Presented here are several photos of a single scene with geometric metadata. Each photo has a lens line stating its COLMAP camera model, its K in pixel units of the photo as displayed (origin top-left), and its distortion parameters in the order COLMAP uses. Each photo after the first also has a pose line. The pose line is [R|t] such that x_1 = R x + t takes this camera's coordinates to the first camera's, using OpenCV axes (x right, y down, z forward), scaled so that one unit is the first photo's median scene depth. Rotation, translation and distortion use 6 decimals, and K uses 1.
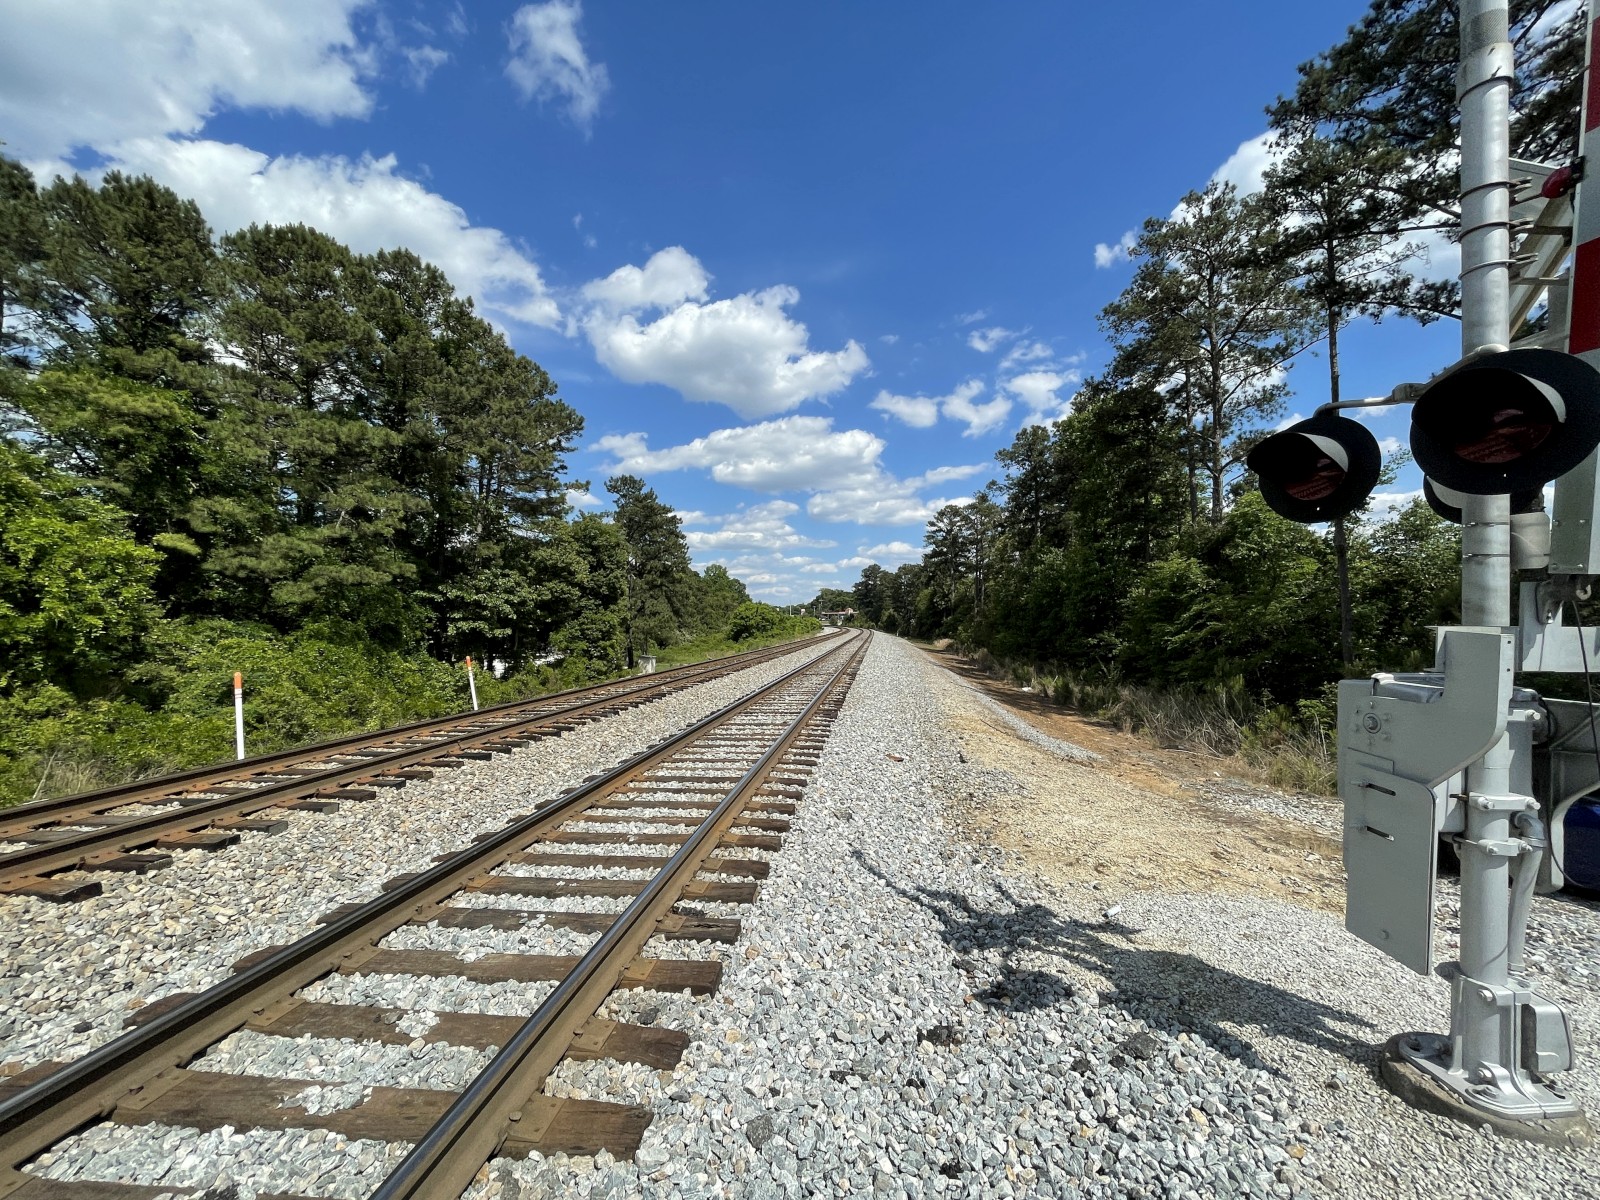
lens RADIAL K [[645.6, 0, 800.0], [0, 645.6, 600.0], [0, 0, 1]] dist [-0.005055, 0.000017]
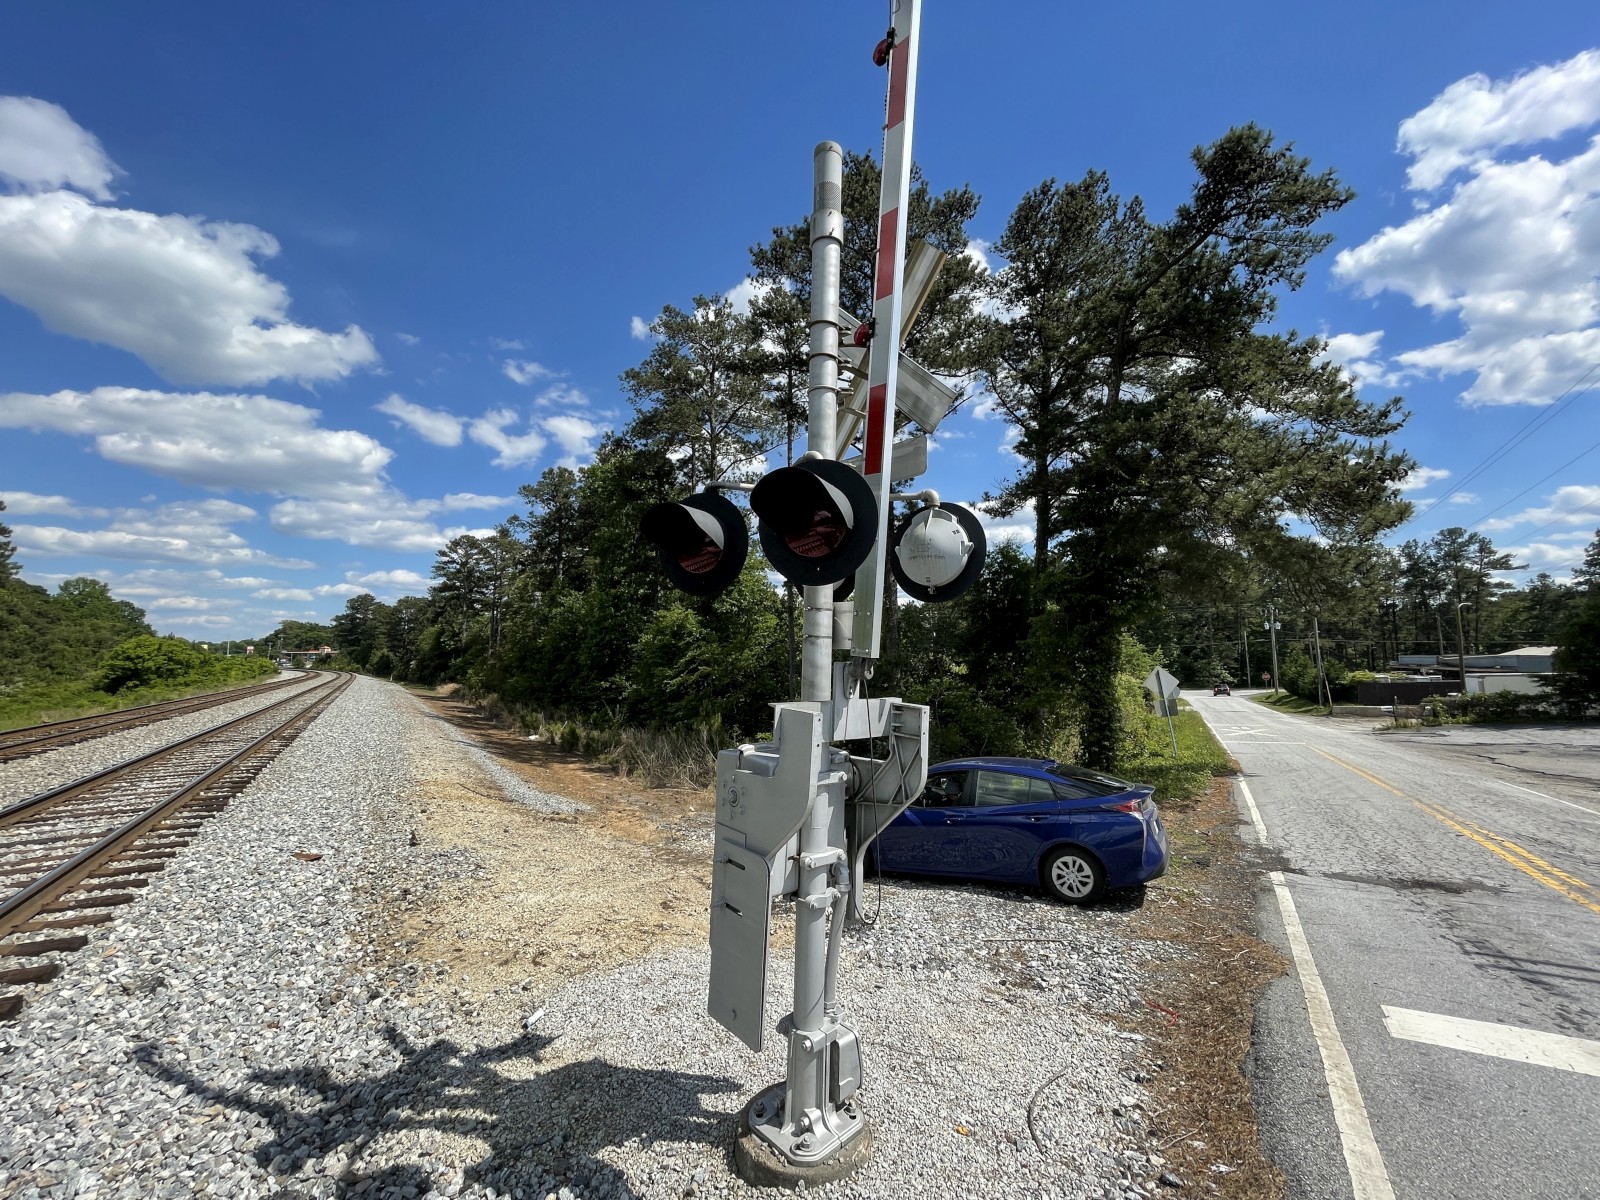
lens RADIAL K [[647.5, 0, 804.8], [0, 647.5, 600.2], [0, 0, 1]] dist [-0.004564, -0.000412]
pose [[0.757472, 0.063896, 0.649734, 0.028451], [-0.022424, 0.997158, -0.071920, -0.004761], [-0.652483, 0.039907, 0.756752, 0.013519]]
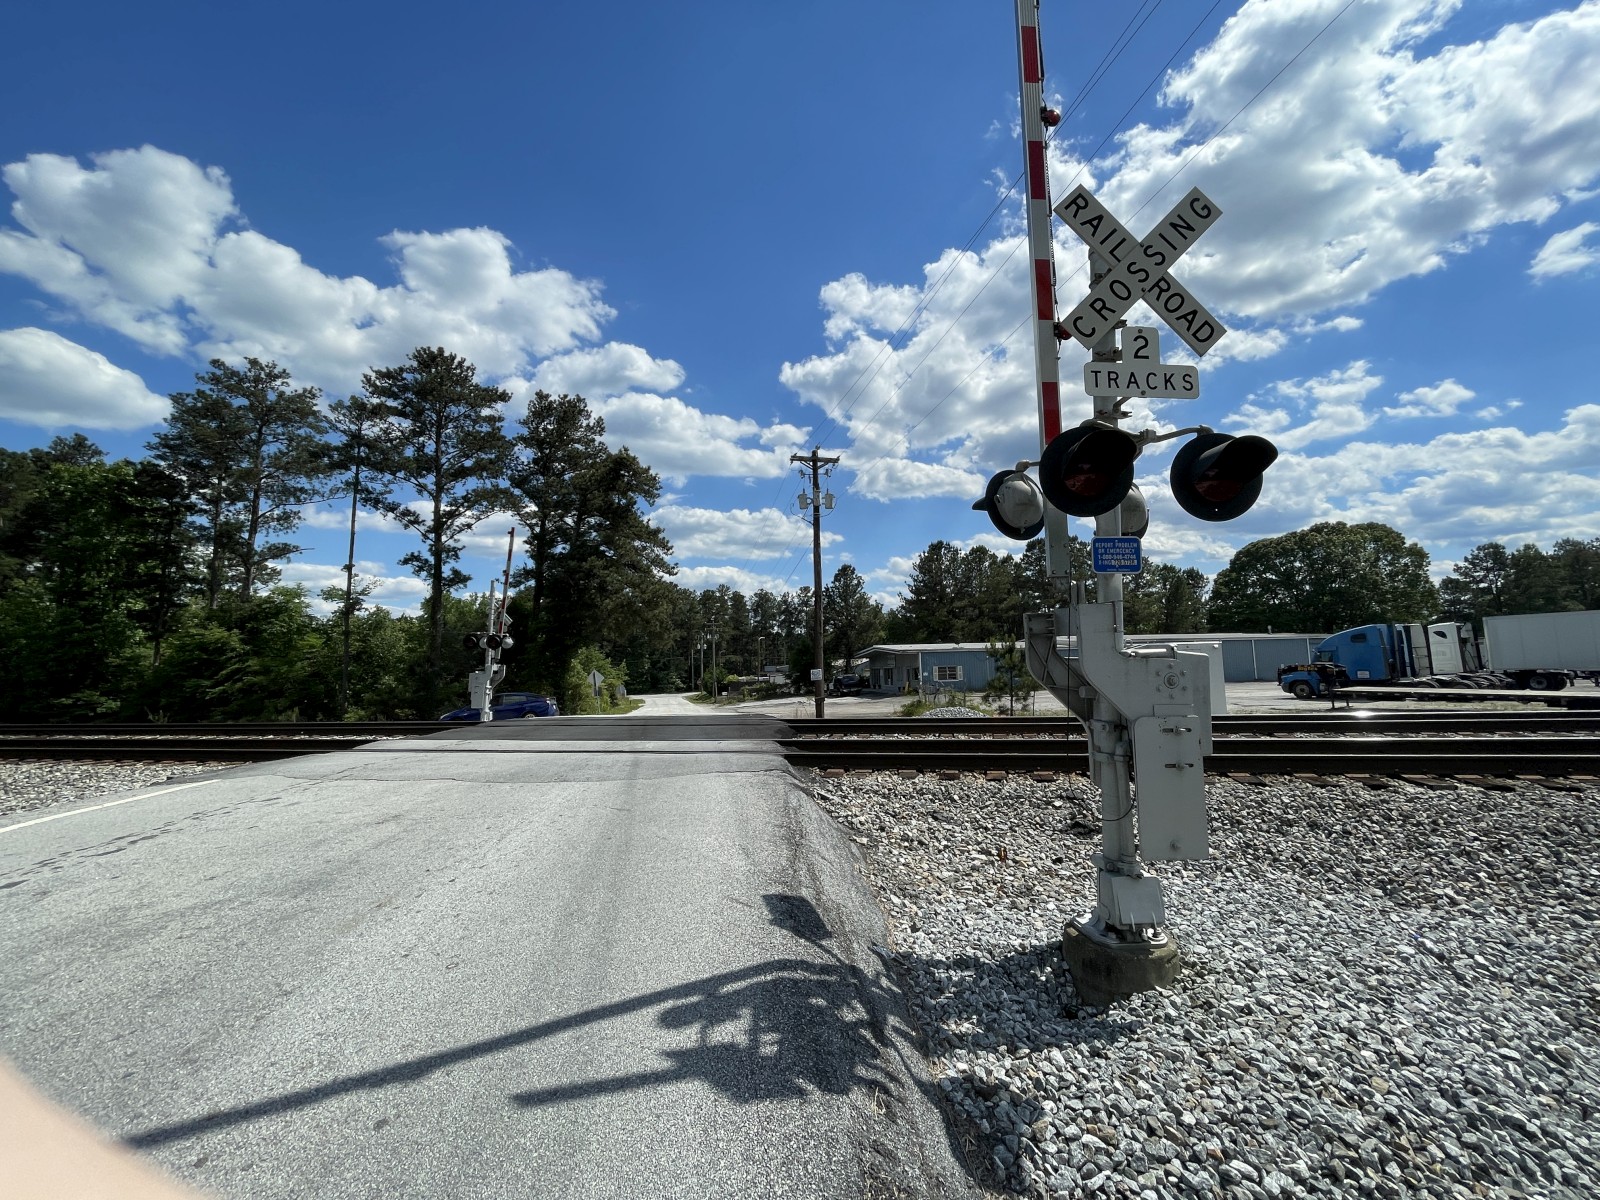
lens RADIAL K [[647.5, 0, 804.8], [0, 647.5, 600.2], [0, 0, 1]] dist [-0.004564, -0.000412]
pose [[0.121122, 0.109959, 0.986528, -0.640967], [-0.011695, 0.993935, -0.109348, 0.008797], [-0.992569, 0.001707, 0.121674, -0.377826]]
